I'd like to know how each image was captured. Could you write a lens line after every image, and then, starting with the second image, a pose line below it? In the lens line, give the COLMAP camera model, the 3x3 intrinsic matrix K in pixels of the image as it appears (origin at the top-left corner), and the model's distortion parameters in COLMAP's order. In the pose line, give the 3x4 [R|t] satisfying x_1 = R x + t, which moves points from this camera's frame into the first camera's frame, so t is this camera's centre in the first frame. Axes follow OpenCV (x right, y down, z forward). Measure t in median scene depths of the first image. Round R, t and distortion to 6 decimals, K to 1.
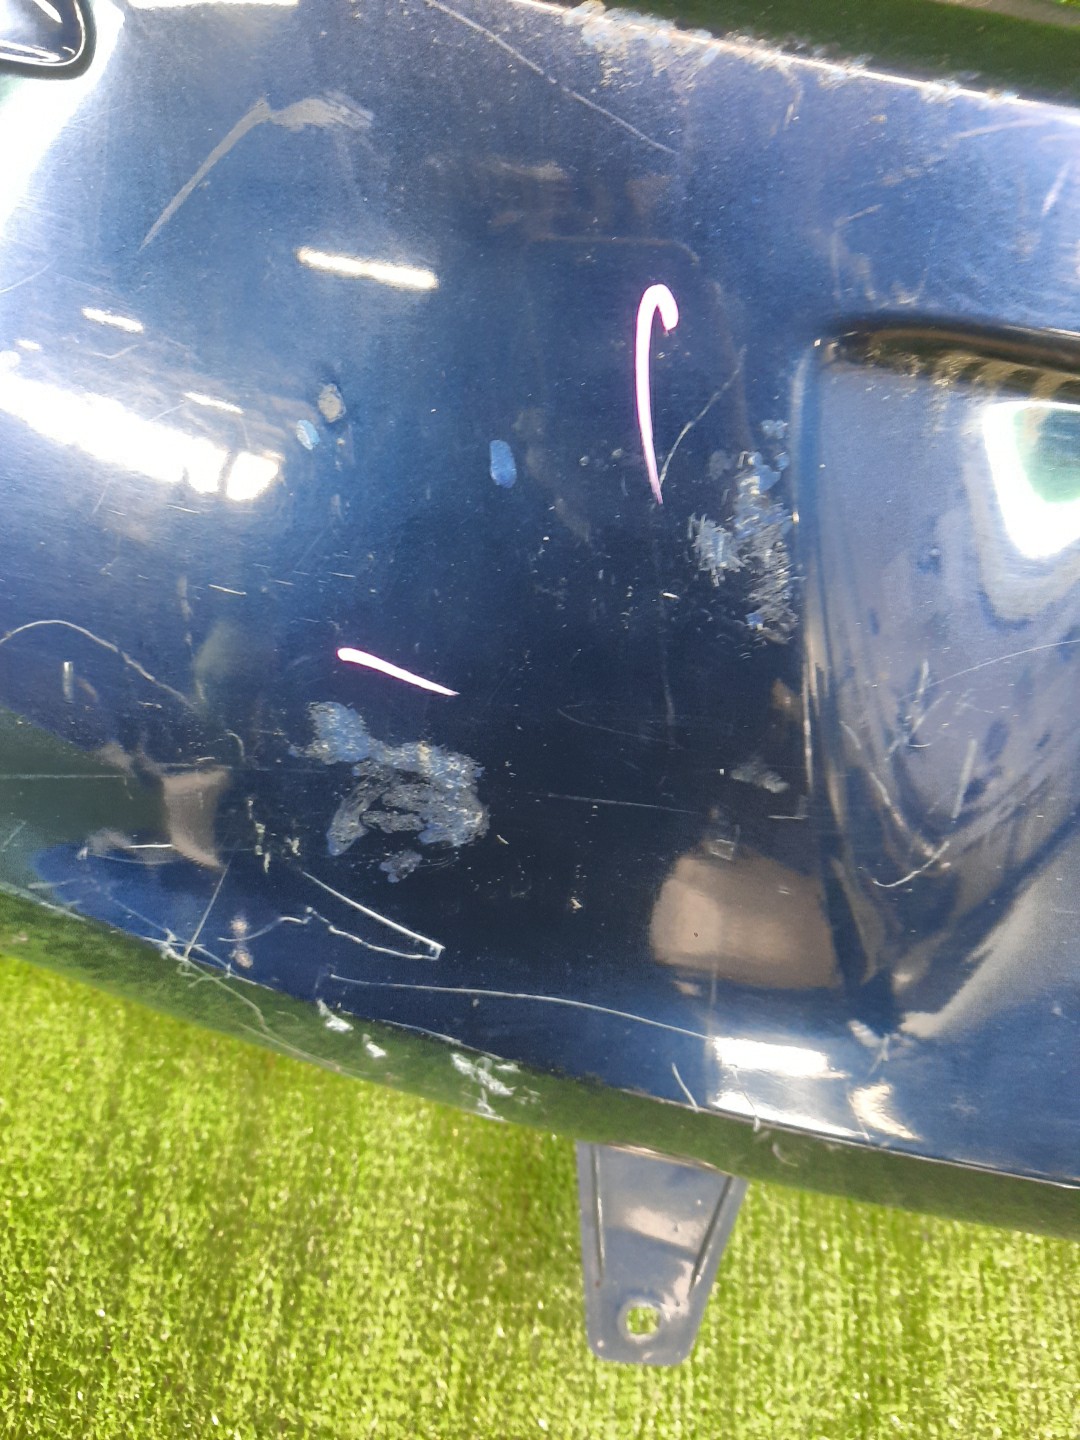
lens RADIAL K [[1019.5, 0, 541.1], [0, 1019.5, 720.8], [0, 0, 1]] dist [0.012619, 0.004991]
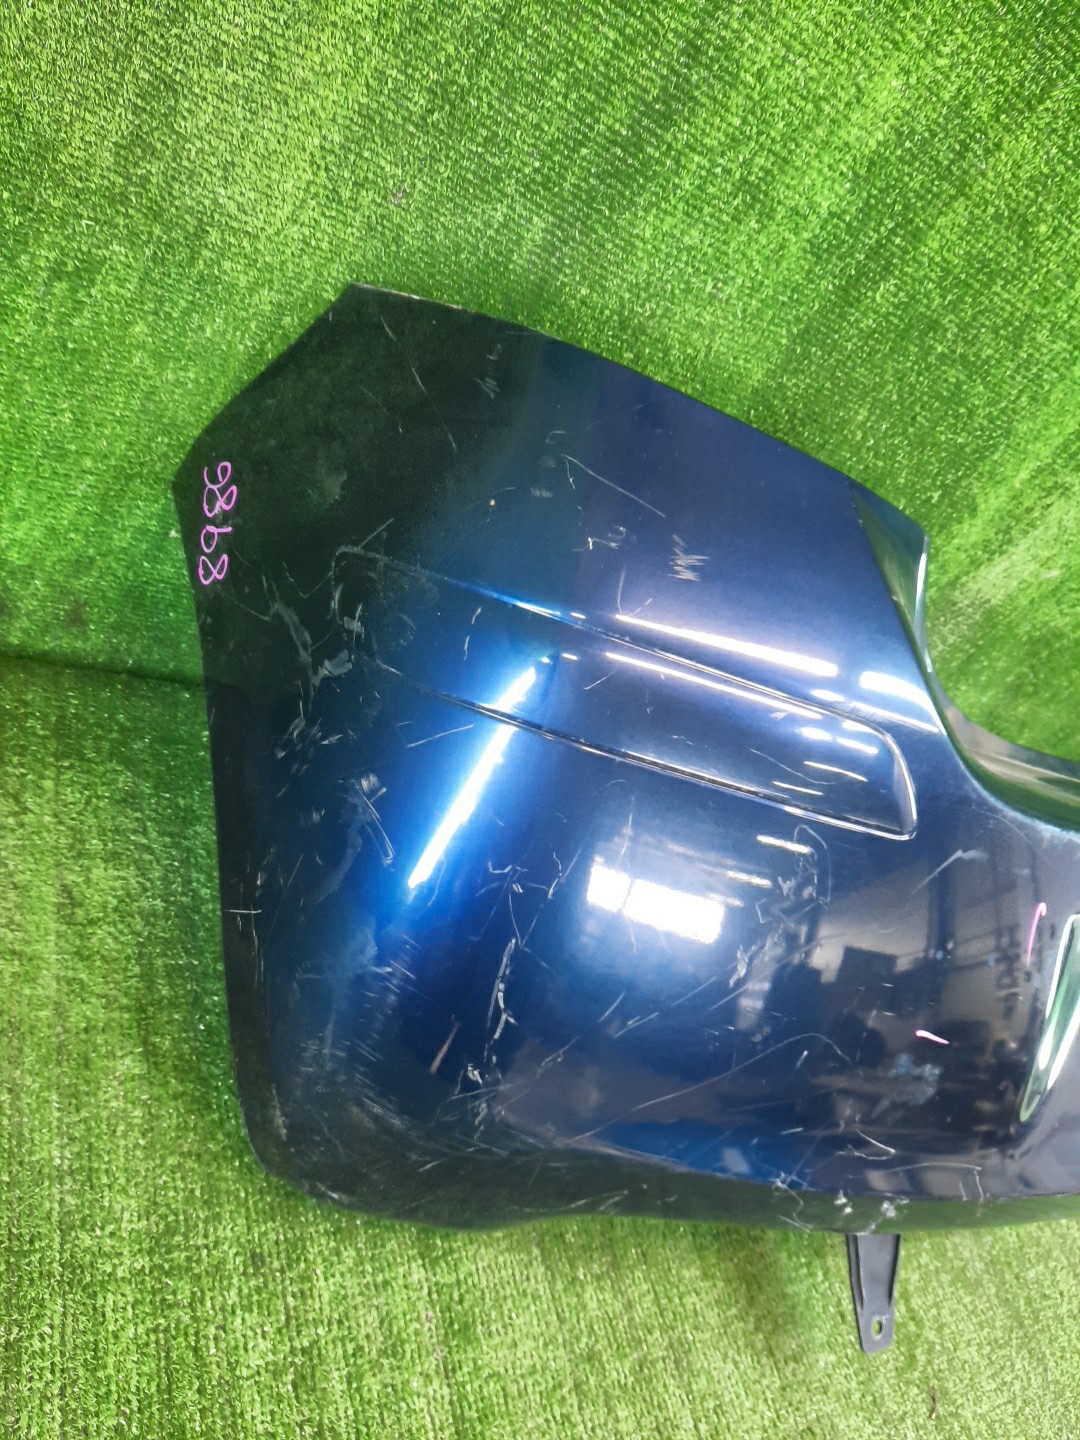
lens RADIAL K [[1019.5, 0, 536.4], [0, 1019.5, 722.6], [0, 0, 1]] dist [0.012619, 0.004991]
pose [[0.807523, 0.032820, 0.588923, -1.954798], [0.037992, 0.993483, -0.107459, -0.471174], [-0.588612, 0.109149, 0.801013, -0.414911]]
